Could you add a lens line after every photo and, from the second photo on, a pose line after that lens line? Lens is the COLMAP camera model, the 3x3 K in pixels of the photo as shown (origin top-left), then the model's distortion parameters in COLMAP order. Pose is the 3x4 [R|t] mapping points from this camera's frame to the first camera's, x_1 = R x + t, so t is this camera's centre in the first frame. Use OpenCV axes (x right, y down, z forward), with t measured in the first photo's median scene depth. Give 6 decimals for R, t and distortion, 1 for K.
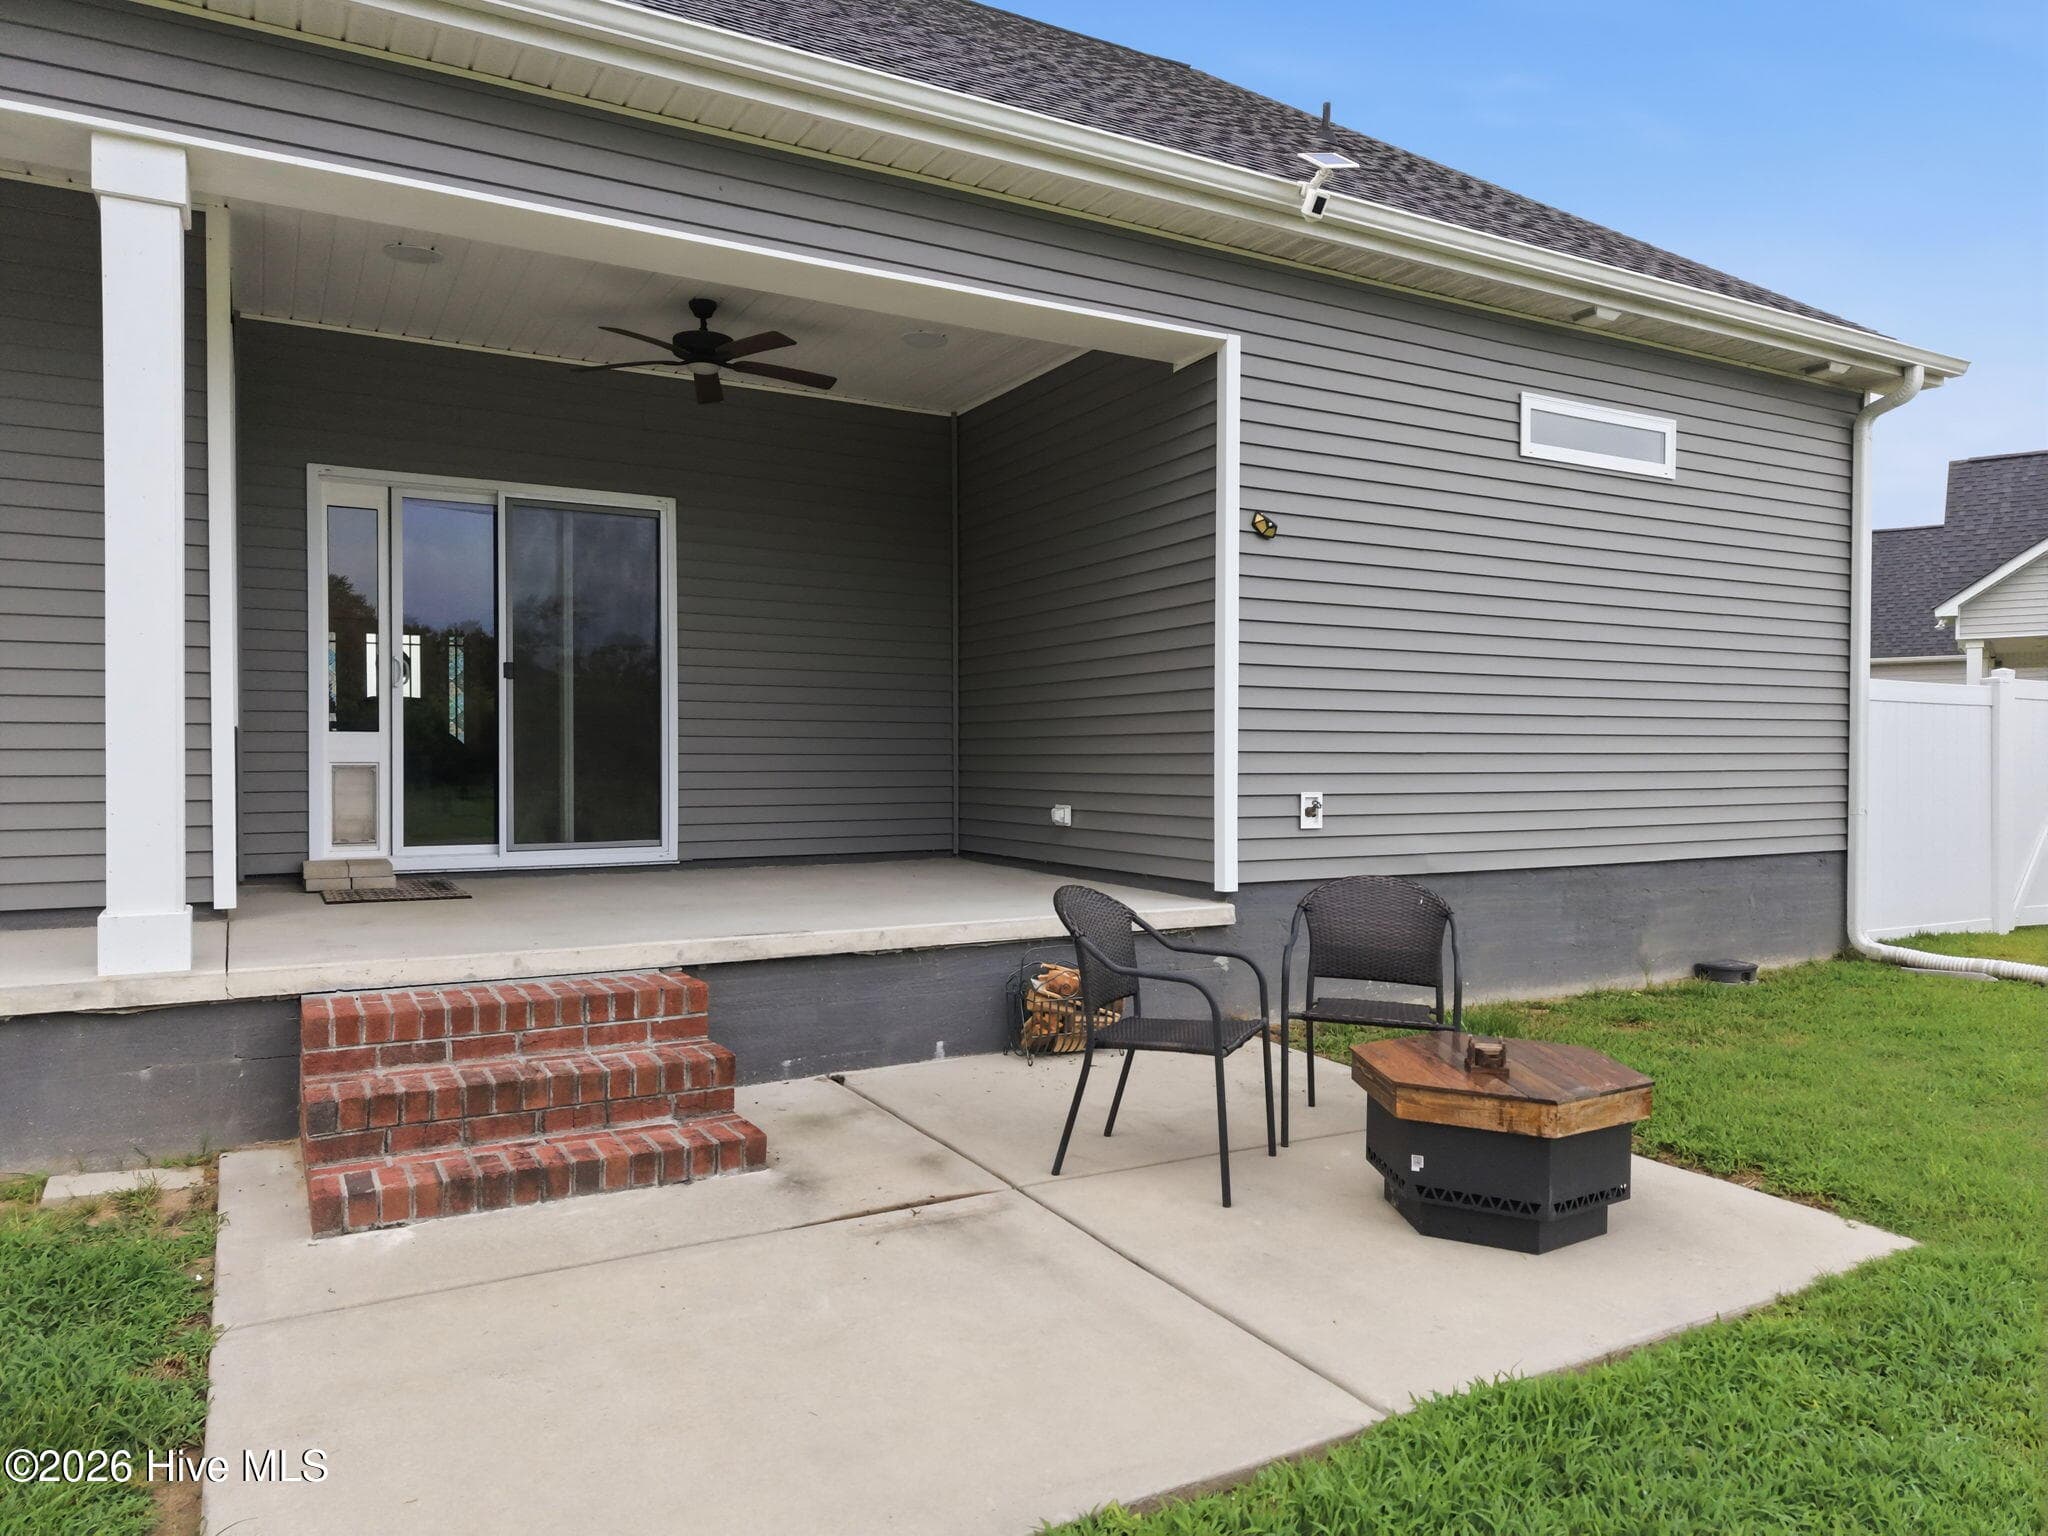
lens RADIAL K [[1374.8, 0, 1037.4], [0, 1374.8, 771.0], [0, 0, 1]] dist [-0.001116, -0.000426]
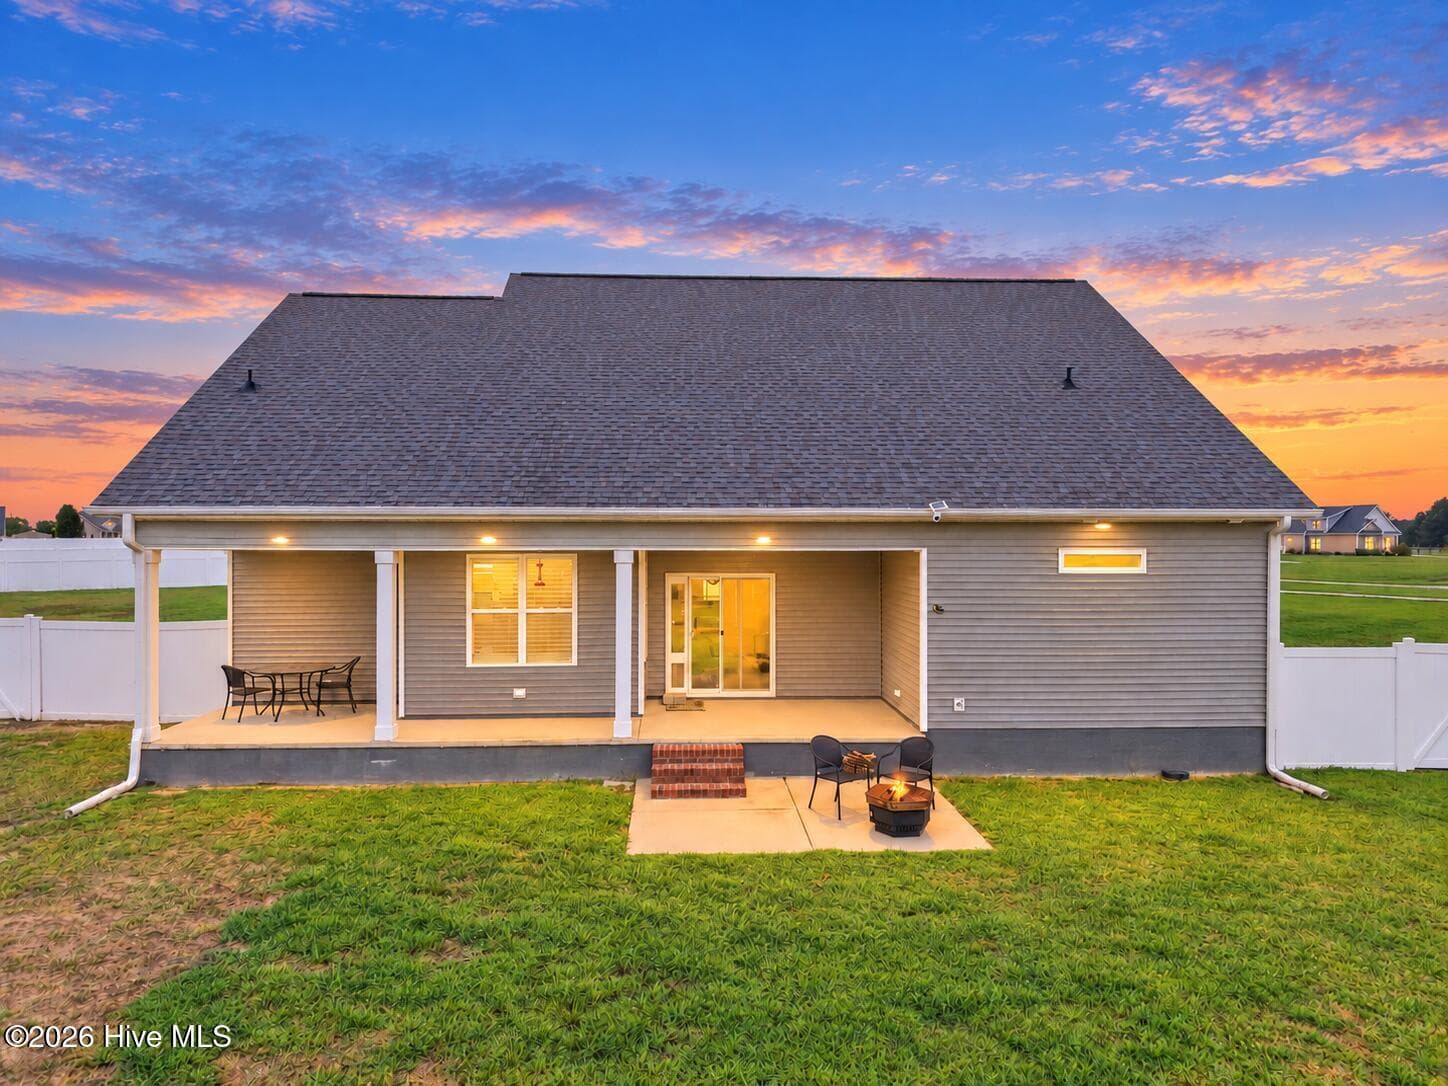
lens RADIAL K [[976.9, 0, 724.0], [0, 976.9, 543.0], [0, 0, 1]] dist [0.004791, 0.001693]
pose [[0.889941, 0.003645, -0.456062, 1.026221], [-0.006000, 0.999975, -0.003716, -0.444485], [0.456037, 0.006044, 0.889940, -1.578117]]
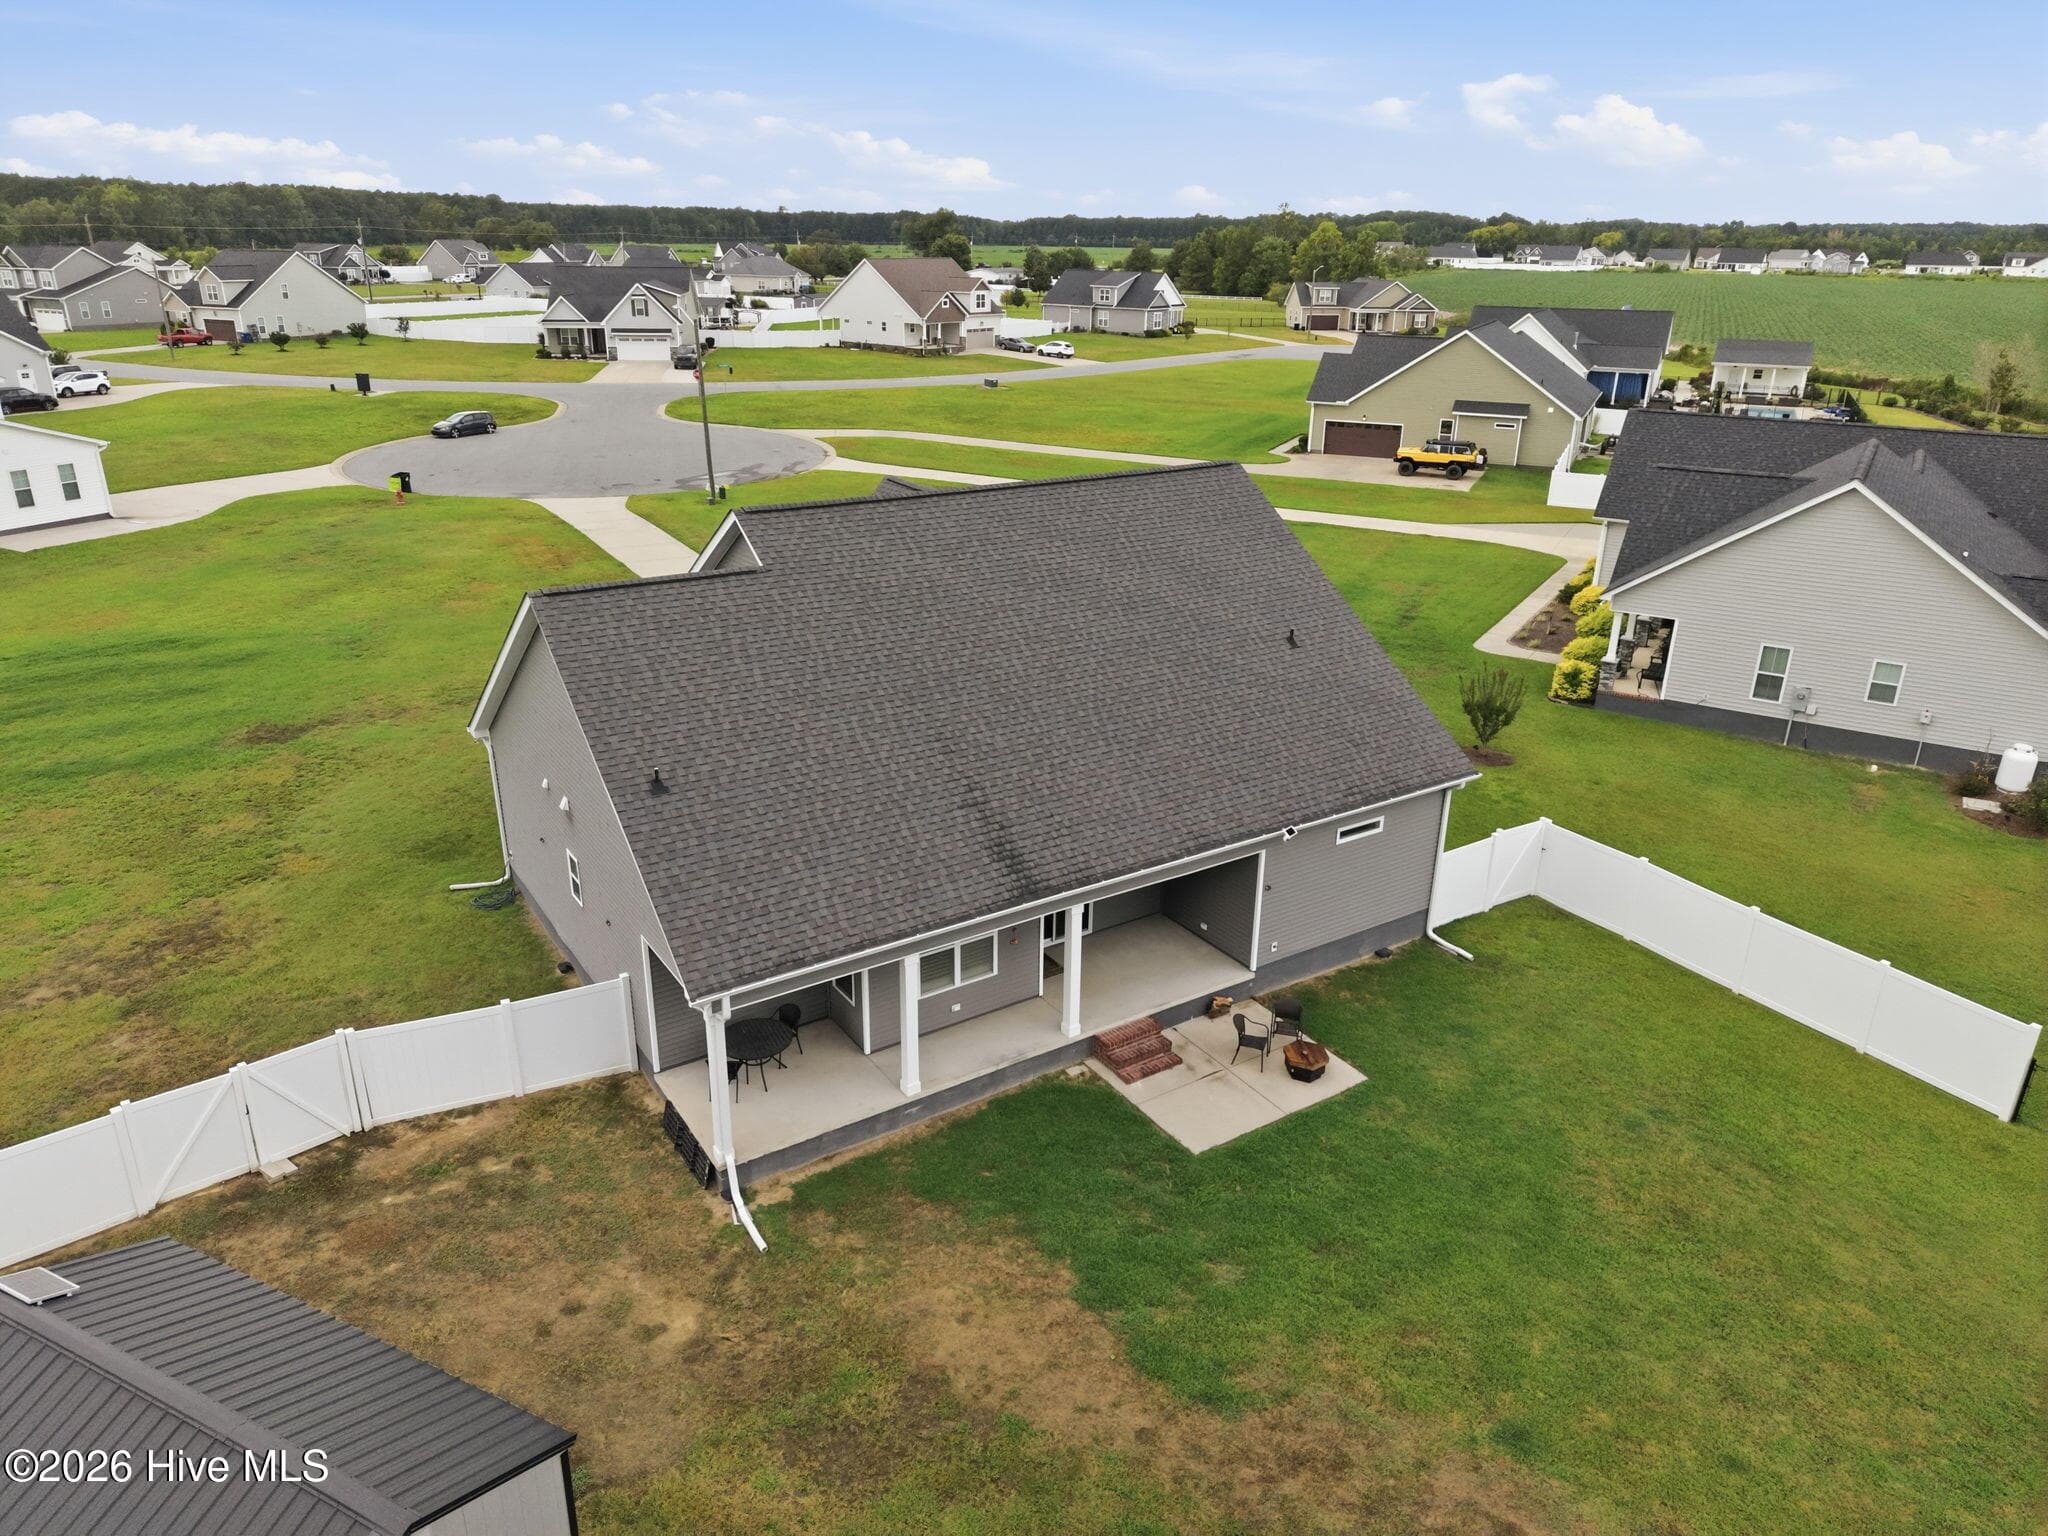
lens RADIAL K [[1381.7, 0, 1024.0], [0, 1381.7, 768.0], [0, 0, 1]] dist [0.004791, 0.001693]
pose [[0.997591, -0.011380, 0.068425, -1.171939], [-0.014174, 0.932193, 0.361683, -2.795449], [-0.067902, -0.361782, 0.929787, -3.691912]]
